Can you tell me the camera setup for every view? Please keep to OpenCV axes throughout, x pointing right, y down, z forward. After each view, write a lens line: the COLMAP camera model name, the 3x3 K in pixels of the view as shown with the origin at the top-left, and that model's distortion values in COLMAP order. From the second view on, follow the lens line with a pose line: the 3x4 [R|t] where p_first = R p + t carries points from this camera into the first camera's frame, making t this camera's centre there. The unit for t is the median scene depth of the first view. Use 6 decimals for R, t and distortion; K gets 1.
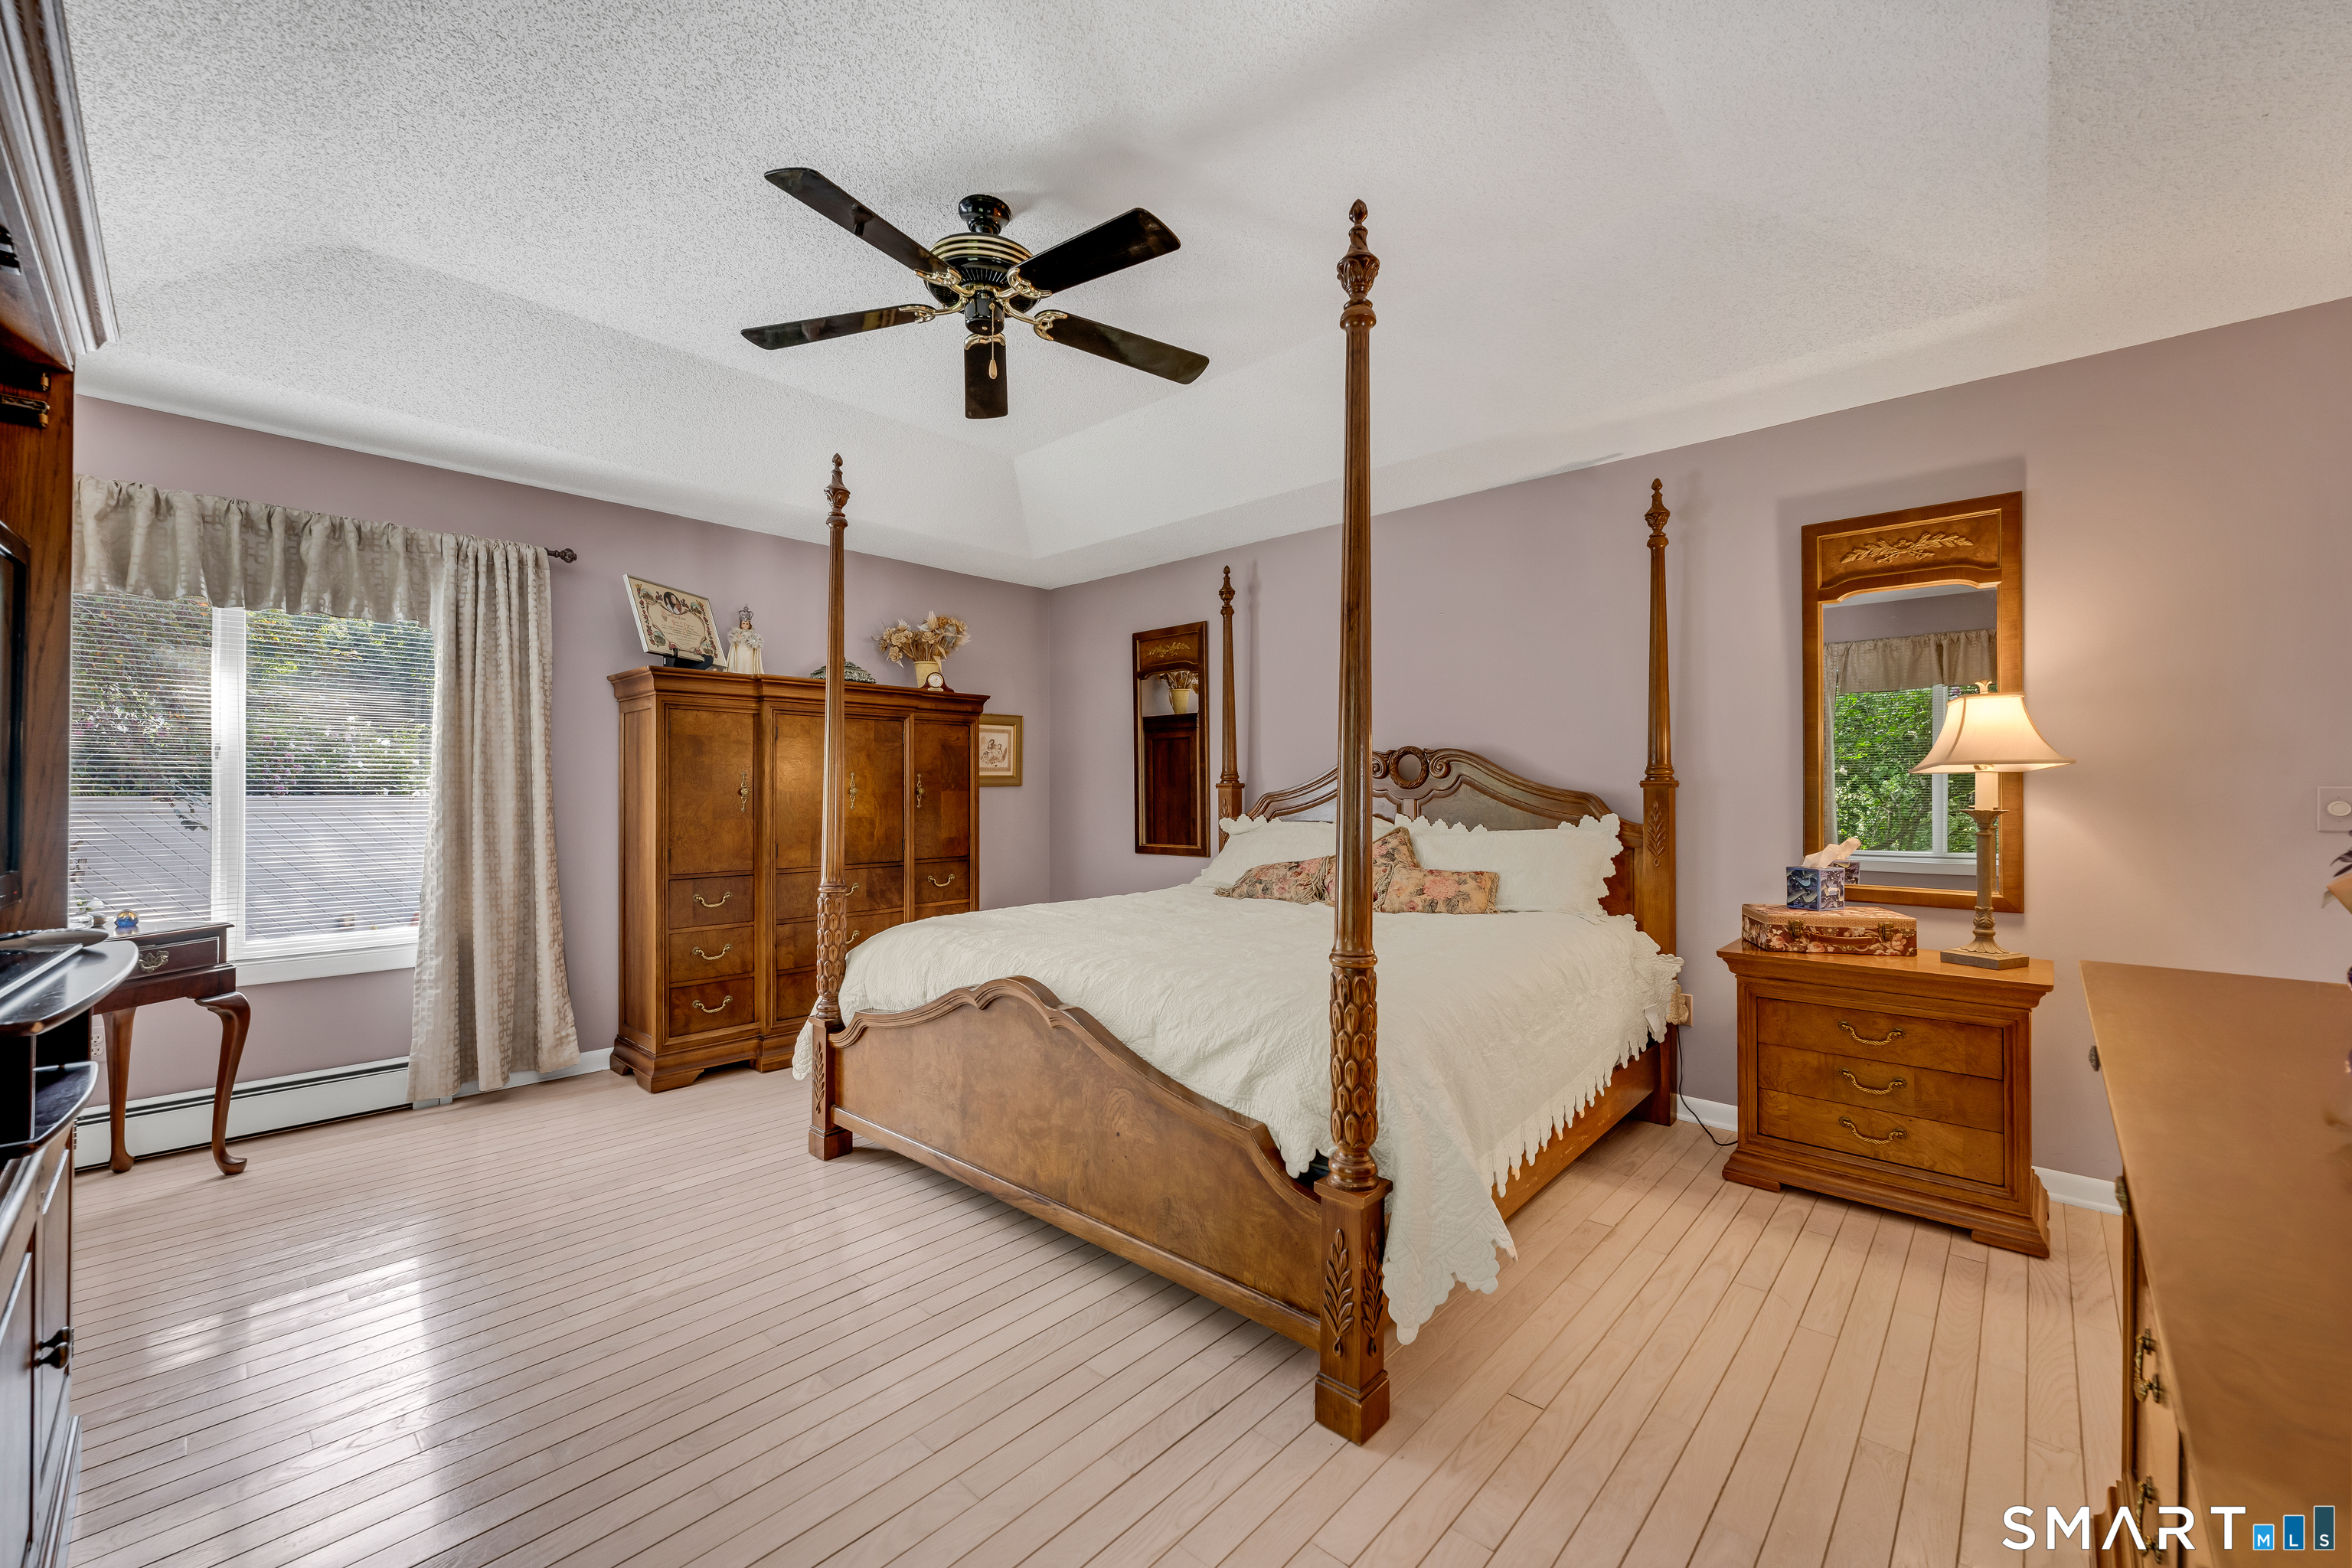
lens RADIAL K [[931.9, 0, 1176.0], [0, 931.9, 784.0], [0, 0, 1]] dist [0.000106, -0.000036]
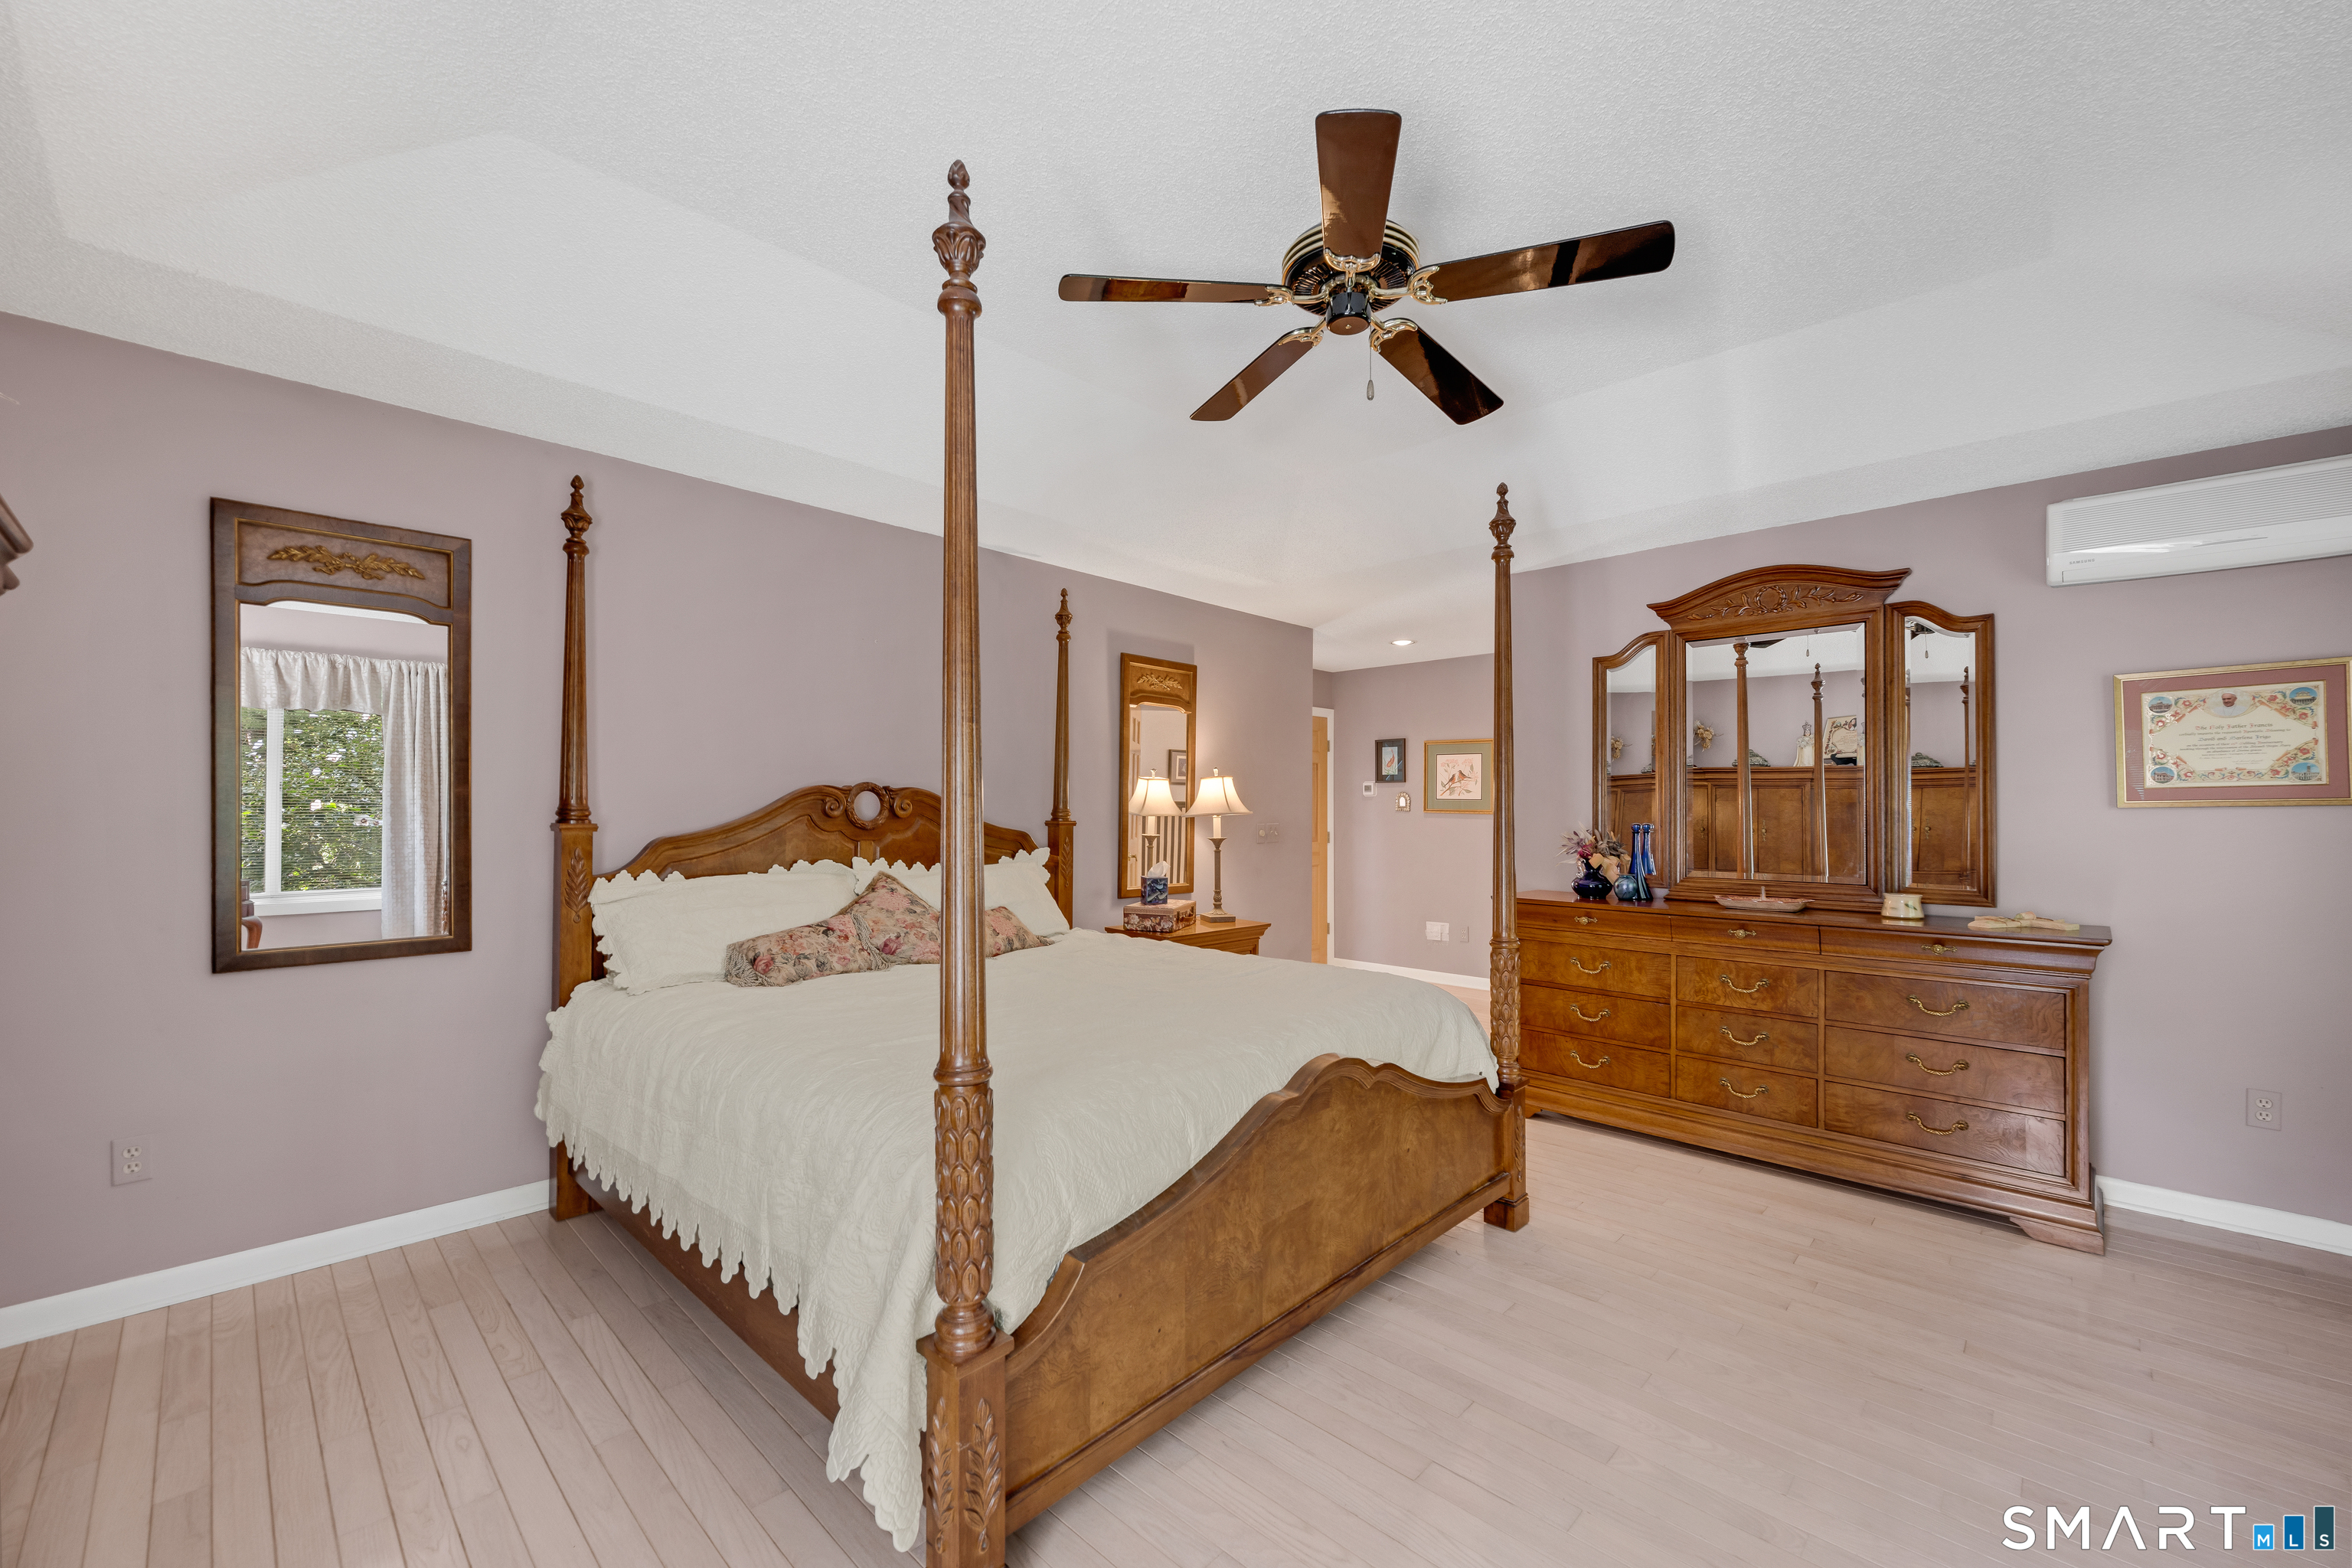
lens RADIAL K [[931.9, 0, 1176.0], [0, 931.9, 784.0], [0, 0, 1]] dist [0.000106, -0.000036]
pose [[0.022335, 0.030500, 0.999285, -0.830930], [-0.011306, 0.999478, -0.030253, -0.017840], [-0.999687, -0.010622, 0.022668, 0.873161]]
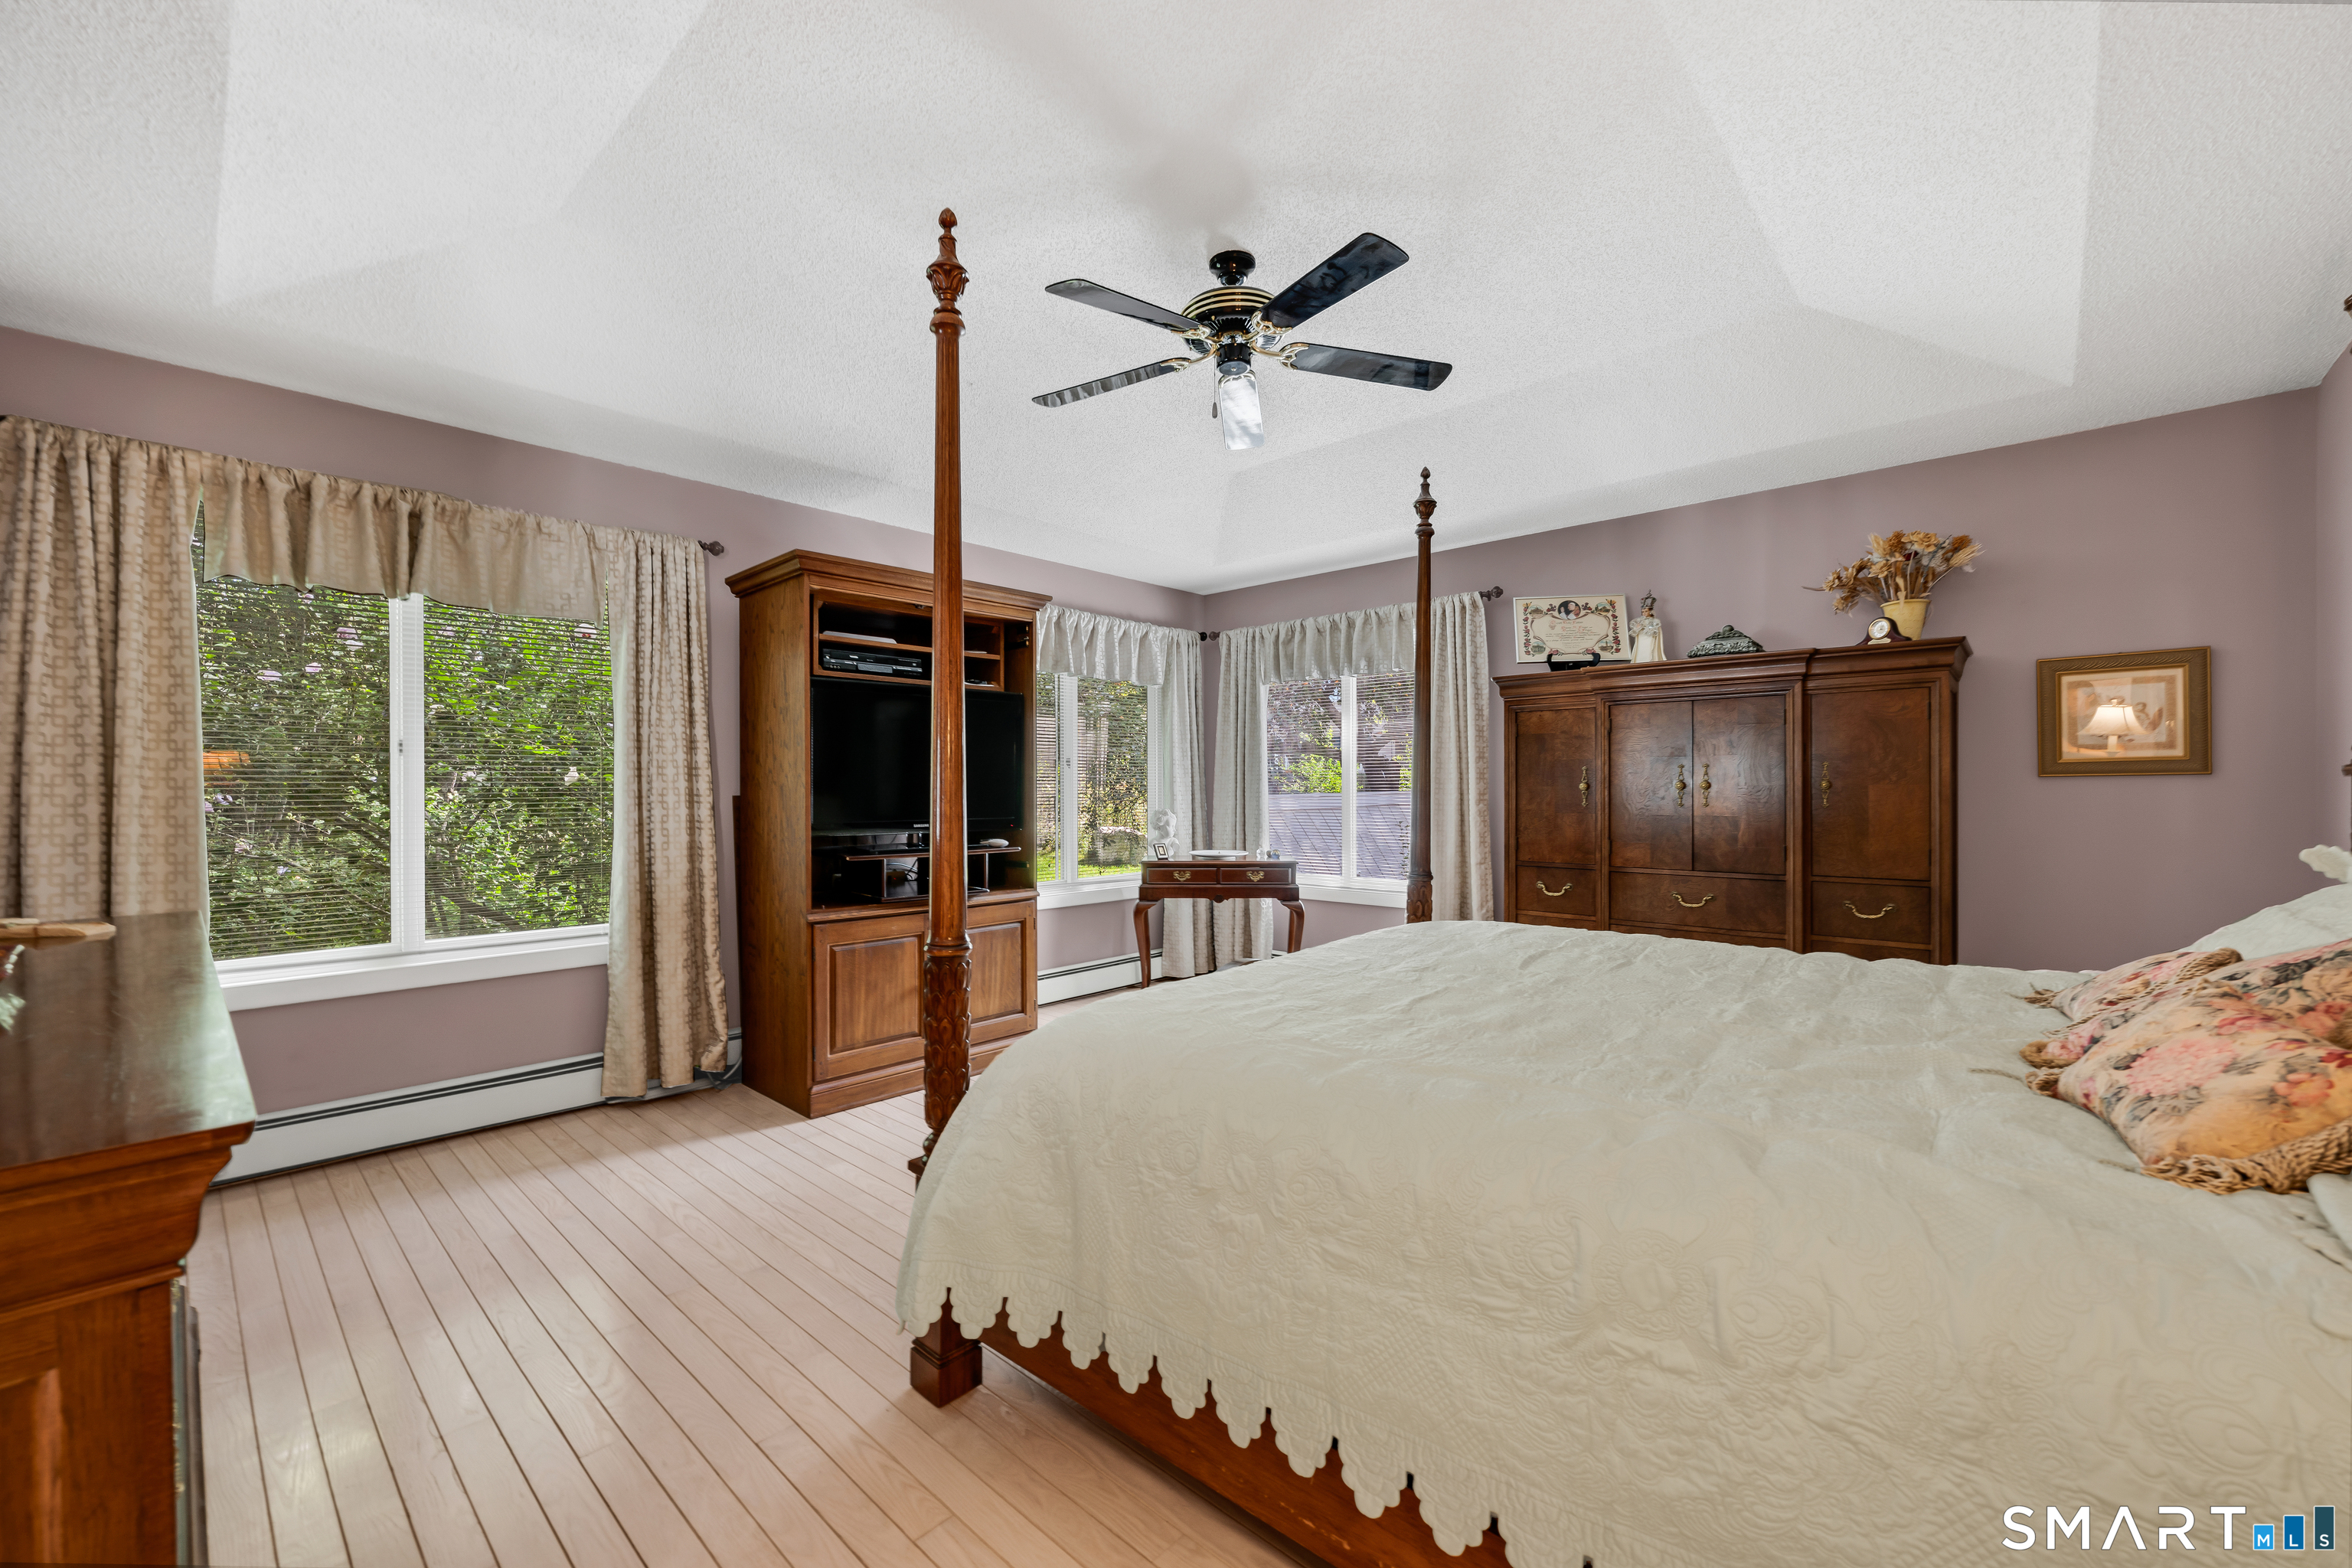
lens RADIAL K [[949.7, 0, 1176.0], [0, 949.7, 784.0], [0, 0, 1]] dist [0.000036, 0.000028]
pose [[-0.005353, -0.000787, -0.999985, 0.715291], [0.009377, 0.999956, -0.000837, 0.002534], [0.999942, -0.009381, -0.005346, 0.719277]]
